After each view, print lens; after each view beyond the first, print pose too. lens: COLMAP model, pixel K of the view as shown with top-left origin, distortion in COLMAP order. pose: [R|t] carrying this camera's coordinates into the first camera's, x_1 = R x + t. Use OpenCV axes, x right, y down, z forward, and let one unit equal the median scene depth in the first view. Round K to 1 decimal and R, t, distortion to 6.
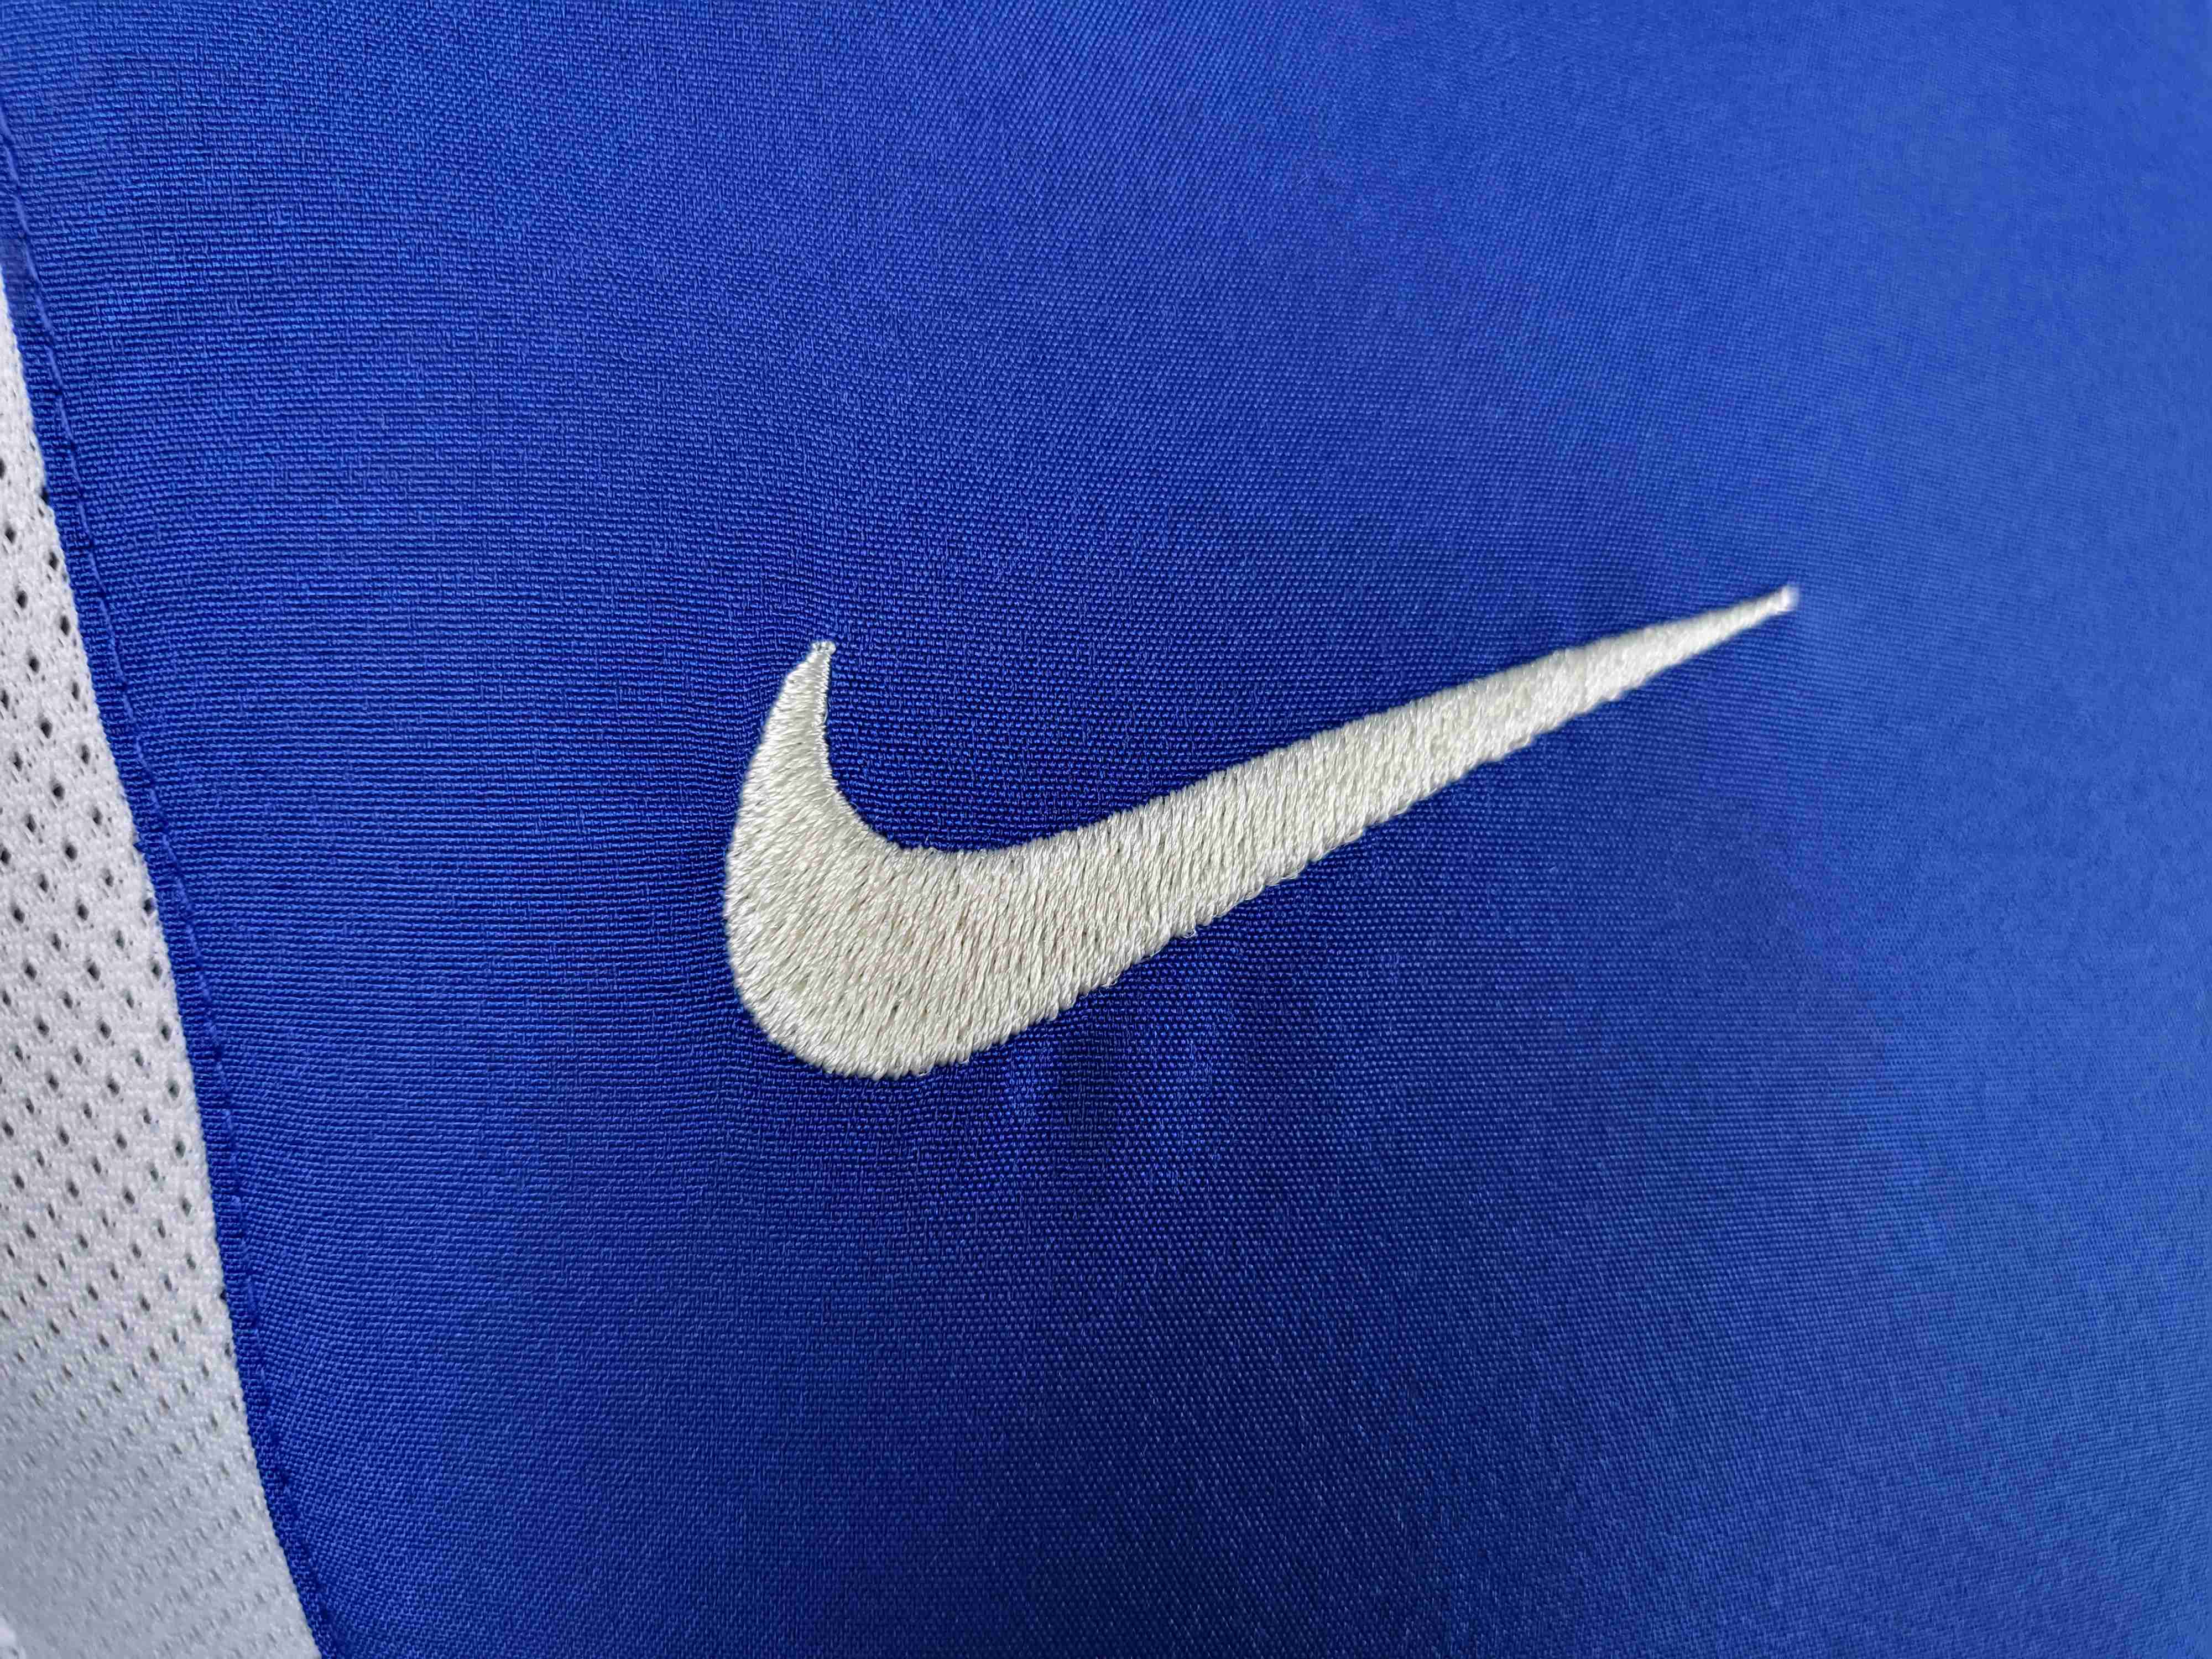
lens RADIAL K [[1649.3, 0, 1099.3], [0, 1649.3, 833.6], [0, 0, 1]] dist [0.026069, 0.014297]
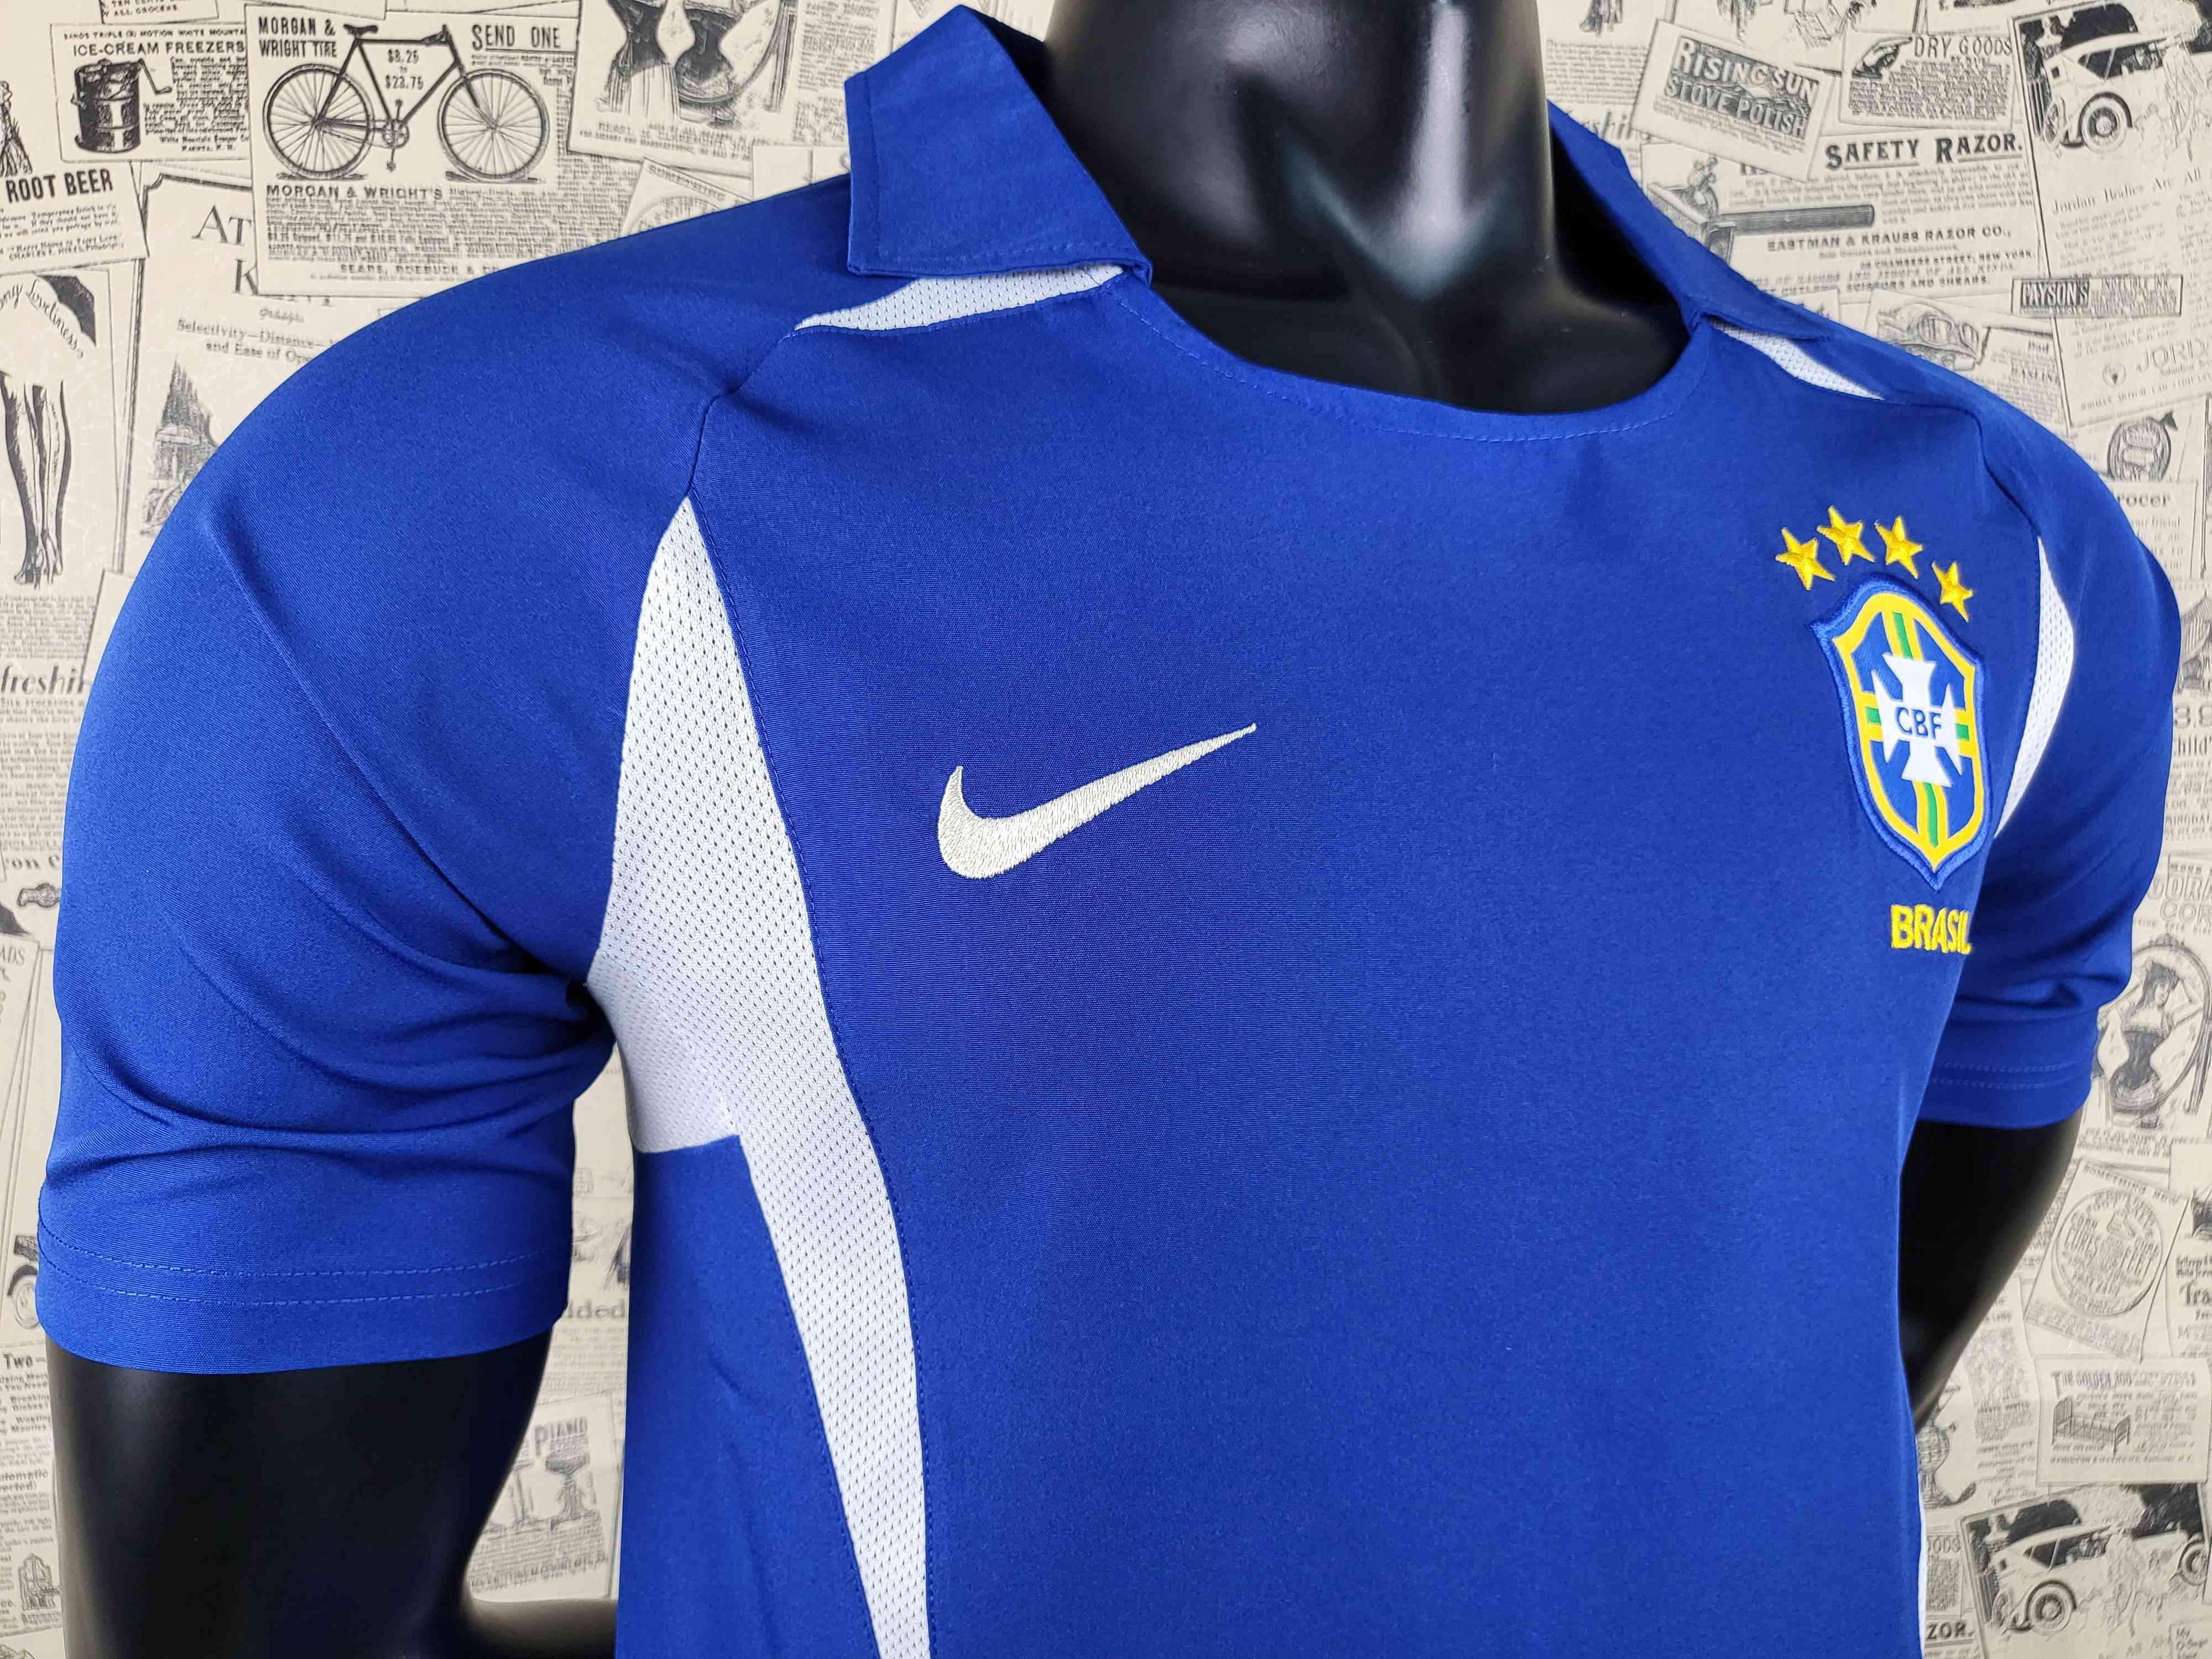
lens RADIAL K [[1649.3, 0, 1077.5], [0, 1649.3, 840.9], [0, 0, 1]] dist [0.026069, 0.014297]
pose [[0.985173, -0.067377, -0.157778, 0.657733], [0.063539, 0.997551, -0.029246, 0.175166], [0.159362, 0.018788, 0.987041, -2.579641]]
